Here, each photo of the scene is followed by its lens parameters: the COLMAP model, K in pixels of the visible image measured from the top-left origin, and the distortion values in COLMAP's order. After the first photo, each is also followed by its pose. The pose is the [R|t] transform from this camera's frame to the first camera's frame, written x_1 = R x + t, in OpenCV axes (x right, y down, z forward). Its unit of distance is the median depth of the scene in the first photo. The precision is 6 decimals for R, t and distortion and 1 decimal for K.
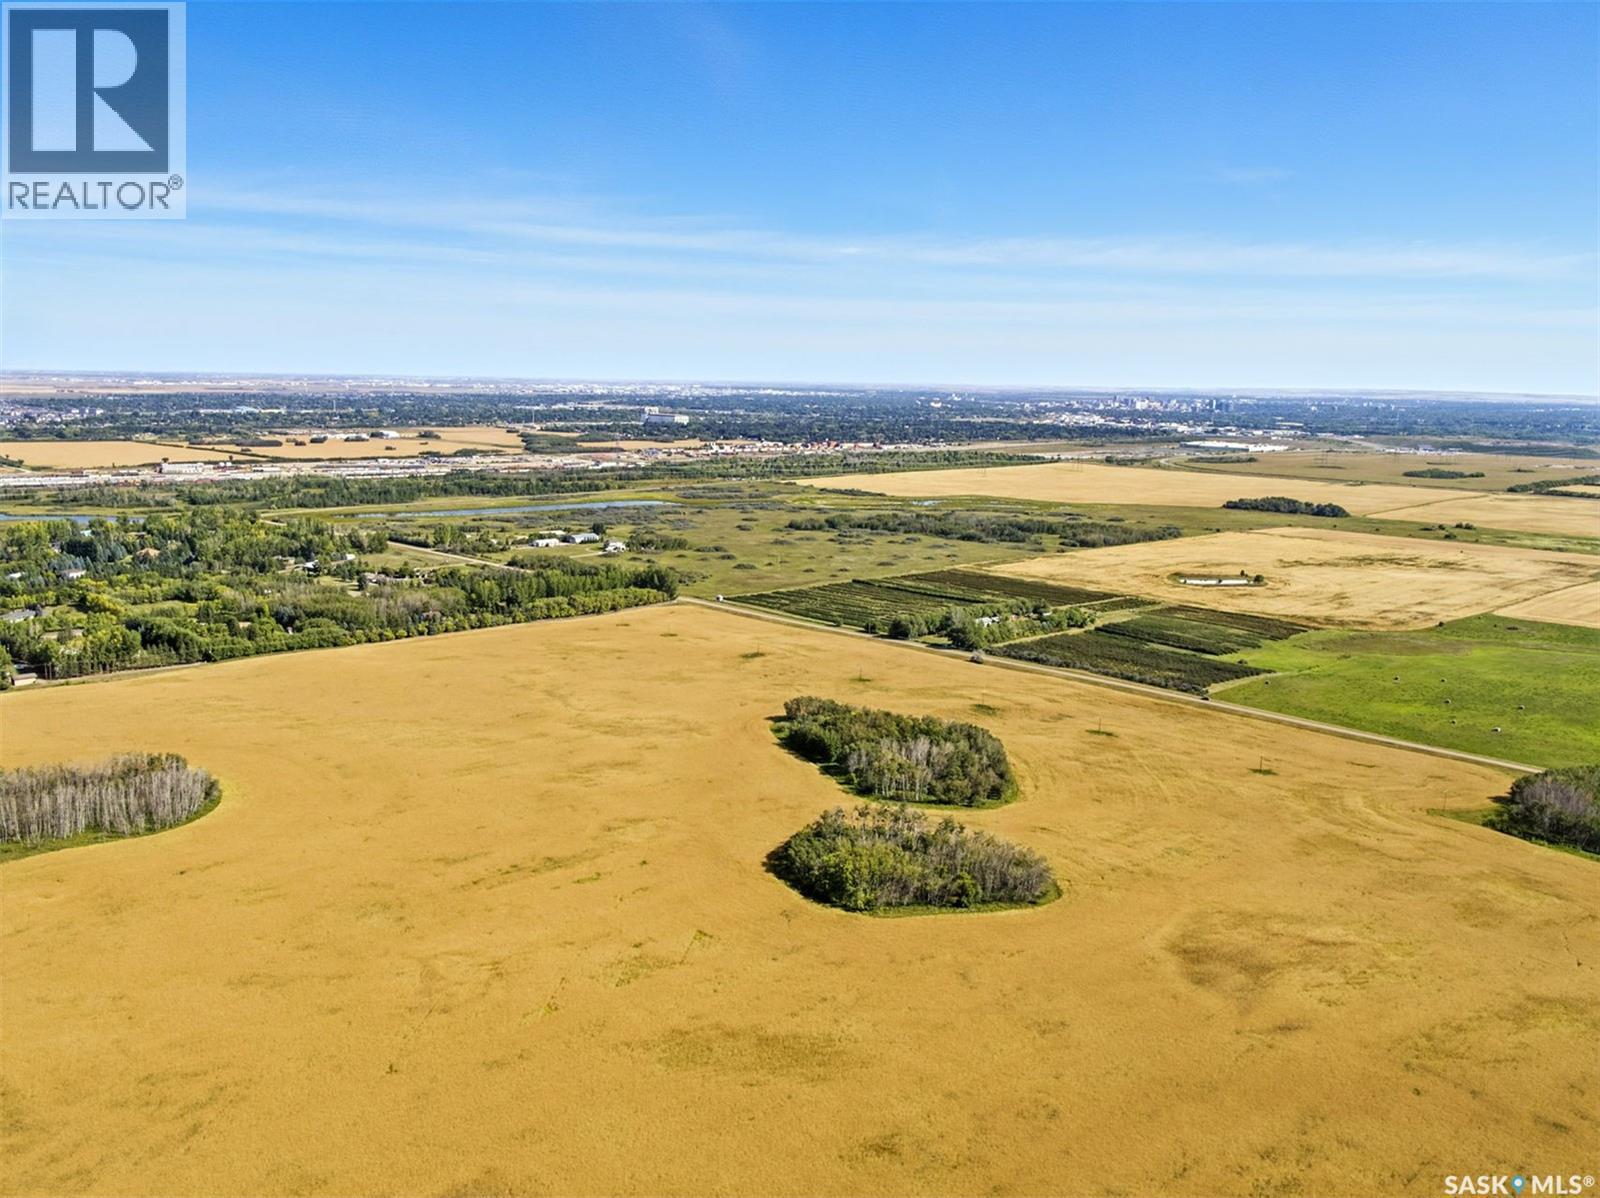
lens RADIAL K [[1386.3, 0, 814.3], [0, 1386.3, 595.4], [0, 0, 1]] dist [-0.001749, 0.008910]
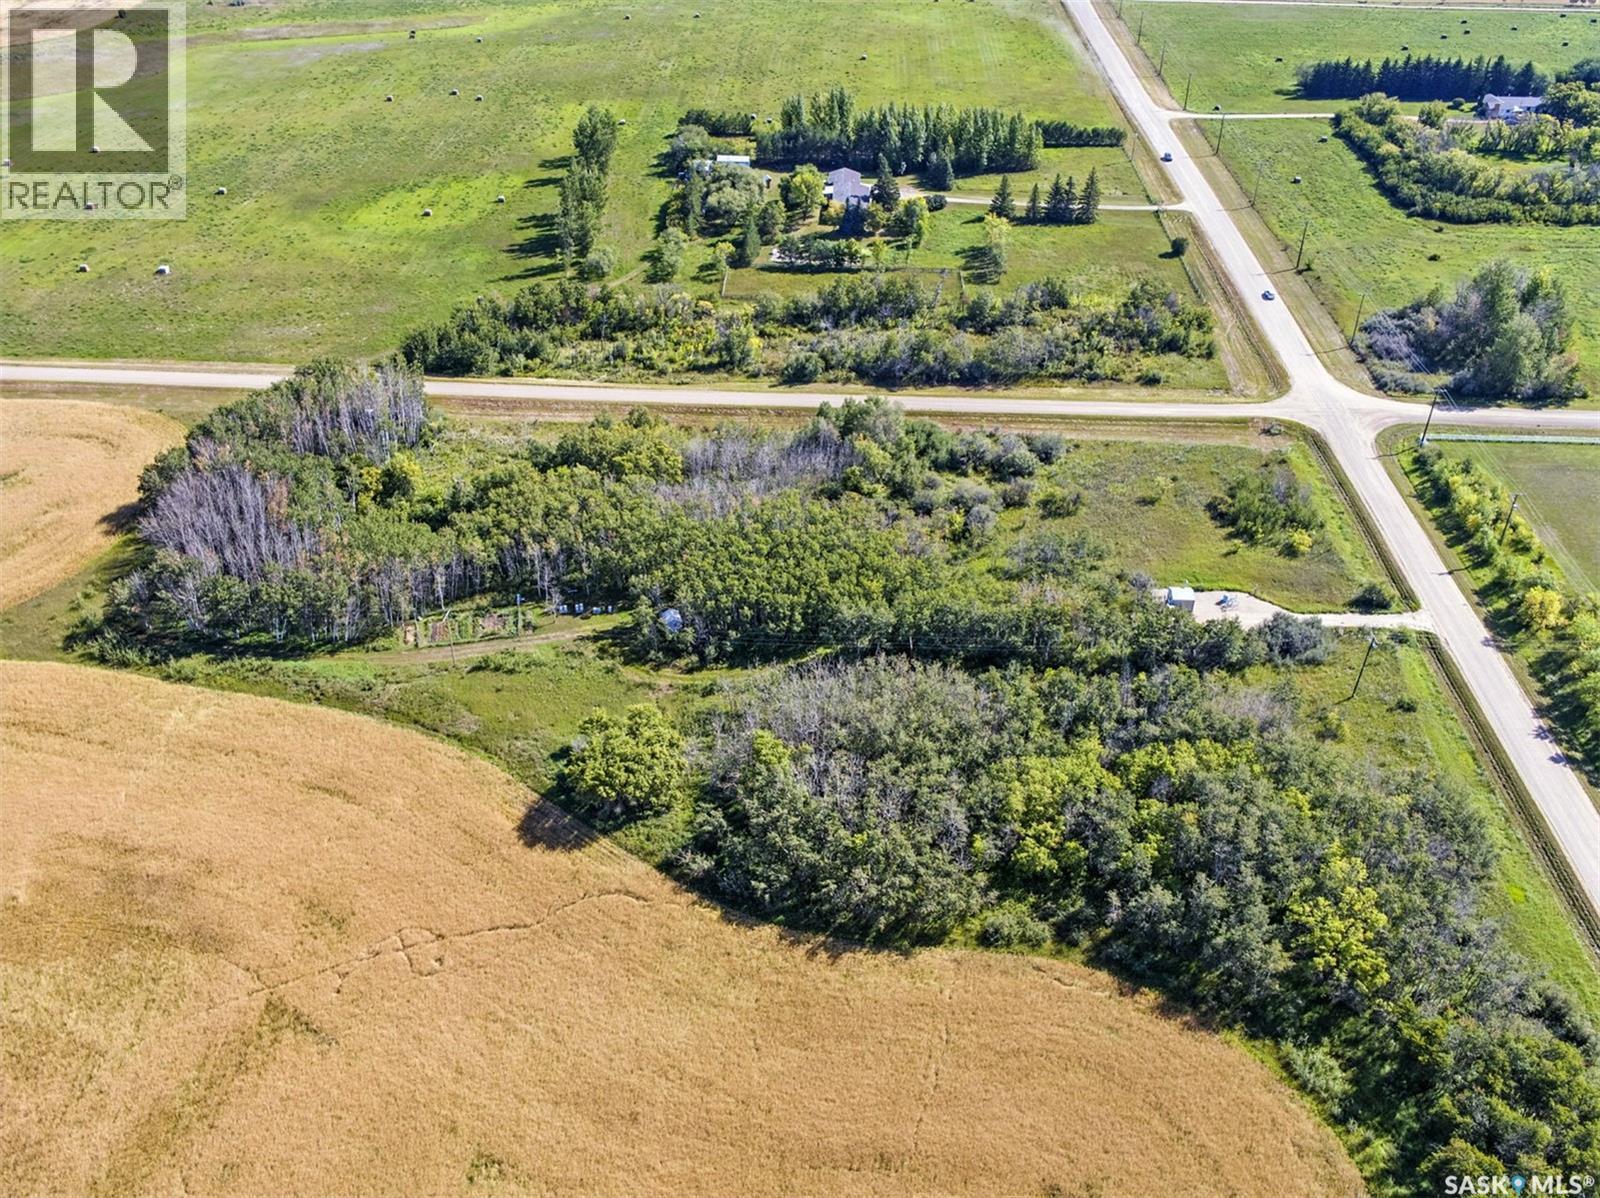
lens RADIAL K [[1386.3, 0, 810.7], [0, 1386.3, 600.2], [0, 0, 1]] dist [-0.001749, 0.008910]
pose [[0.727517, -0.397416, 0.559267, 0.197441], [0.110270, 0.872285, 0.476403, -0.009769], [-0.677170, -0.284921, 0.678425, 0.268431]]
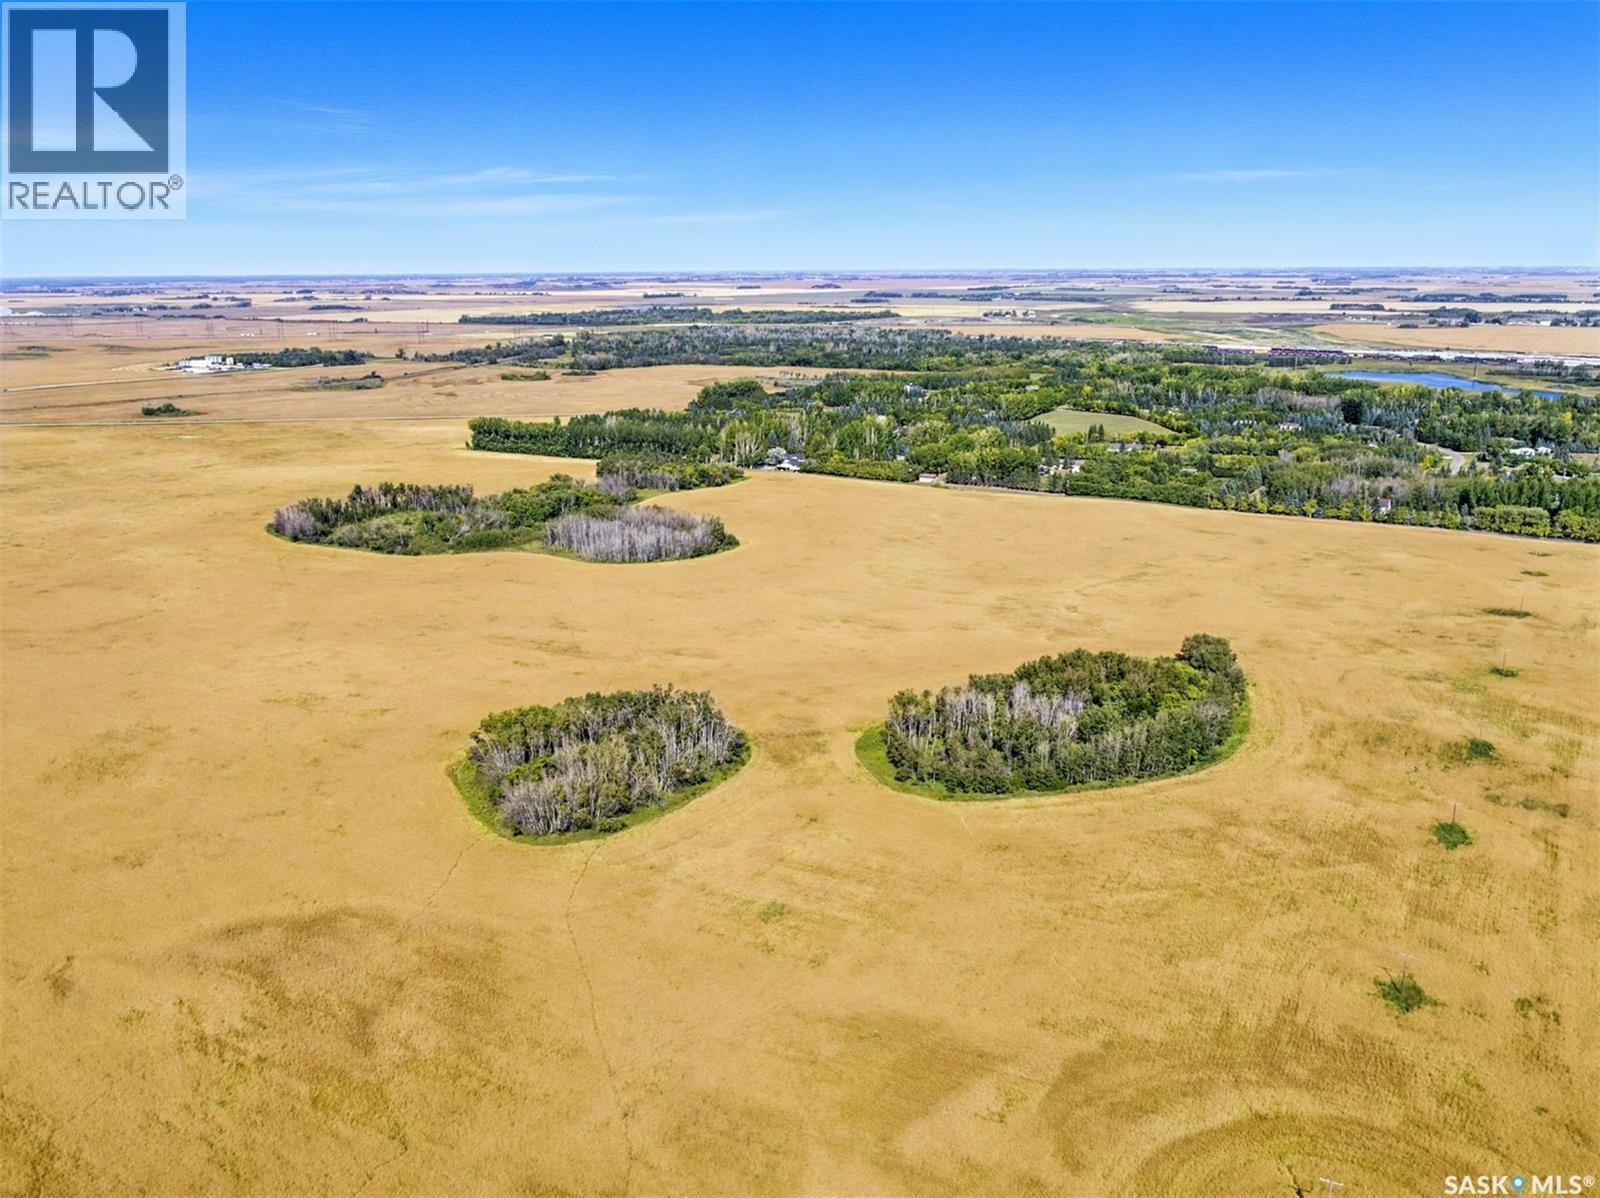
lens RADIAL K [[1386.3, 0, 810.1], [0, 1386.3, 603.4], [0, 0, 1]] dist [-0.001749, 0.008910]
pose [[0.265129, 0.215623, -0.939794, 0.344994], [-0.145822, 0.972431, 0.181973, -0.022920], [0.953122, 0.088796, 0.289262, 0.363644]]
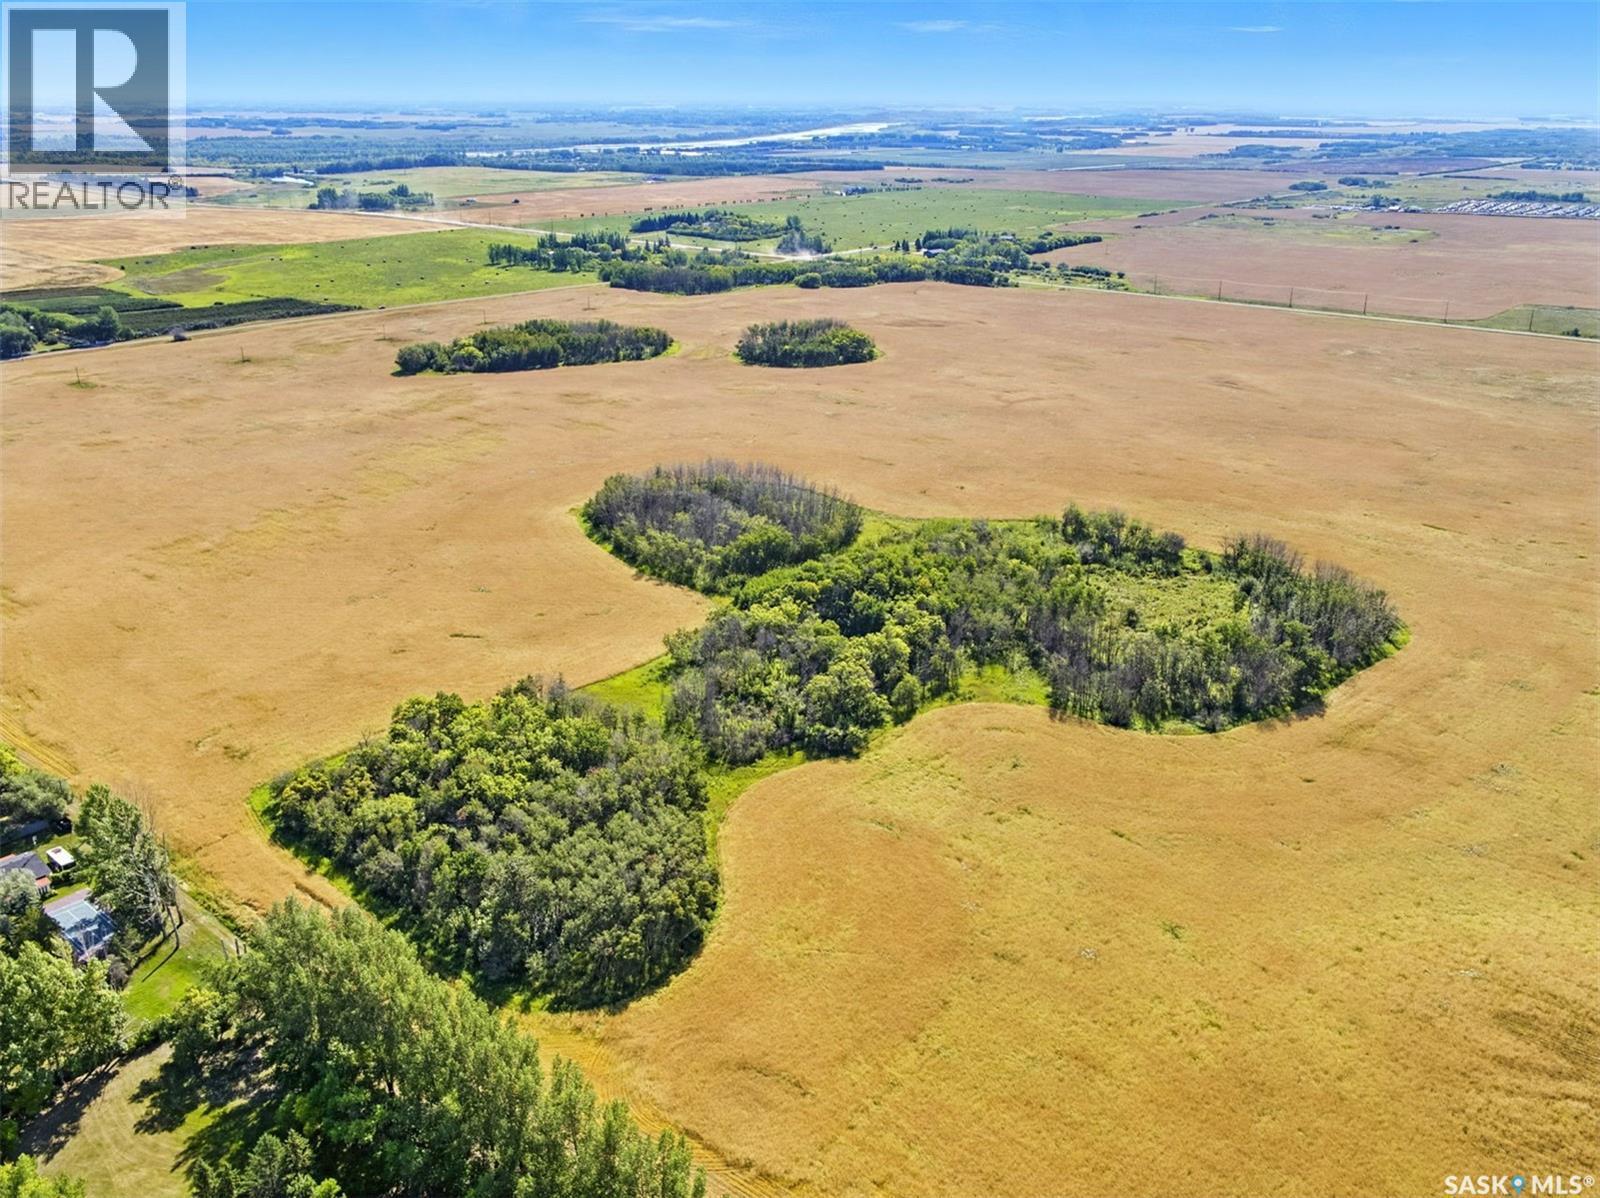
lens RADIAL K [[1386.3, 0, 806.3], [0, 1386.3, 604.8], [0, 0, 1]] dist [-0.001749, 0.008910]
pose [[-0.081521, -0.367655, 0.926382, -0.635800], [0.156895, 0.913153, 0.376211, -0.056506], [-0.984245, 0.176014, -0.016758, 0.450578]]
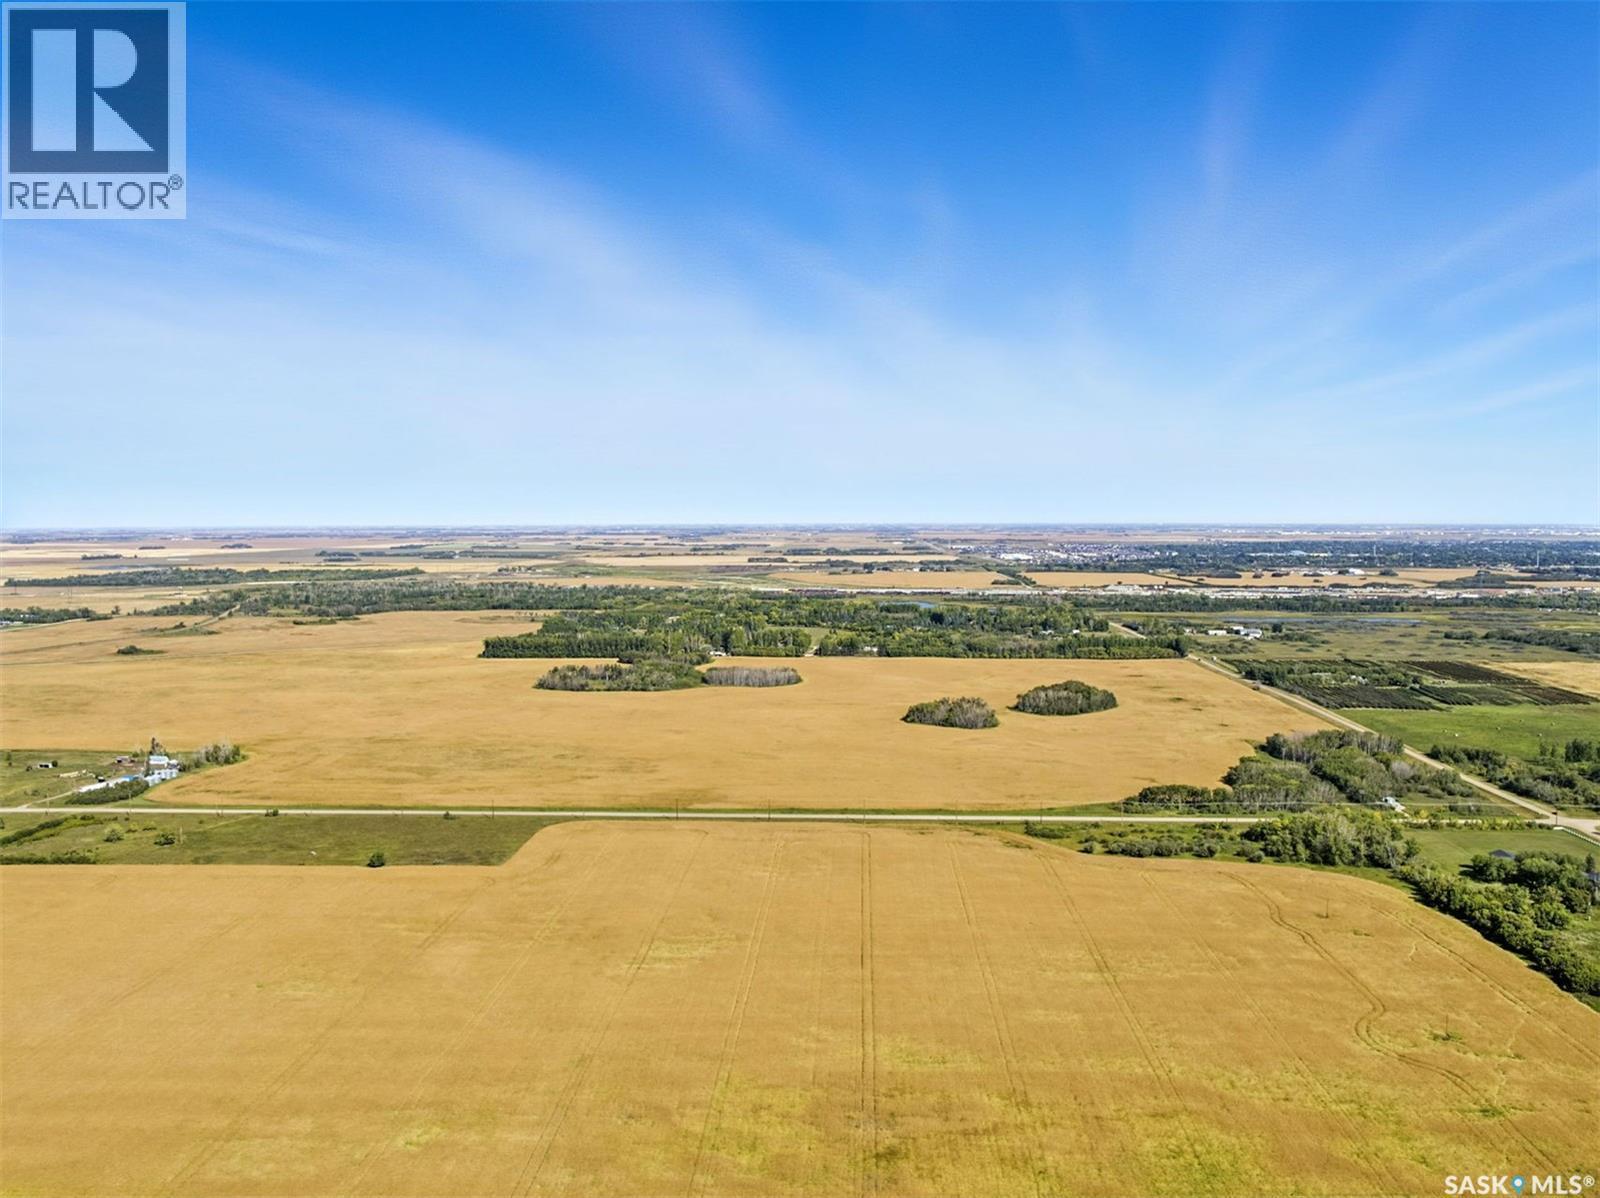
lens RADIAL K [[1386.3, 0, 823.2], [0, 1386.3, 610.6], [0, 0, 1]] dist [-0.001749, 0.008910]
pose [[0.689921, 0.033676, -0.723101, 0.660242], [-0.104119, 0.993147, -0.053088, 0.067983], [0.716358, 0.111915, 0.688699, -0.322840]]
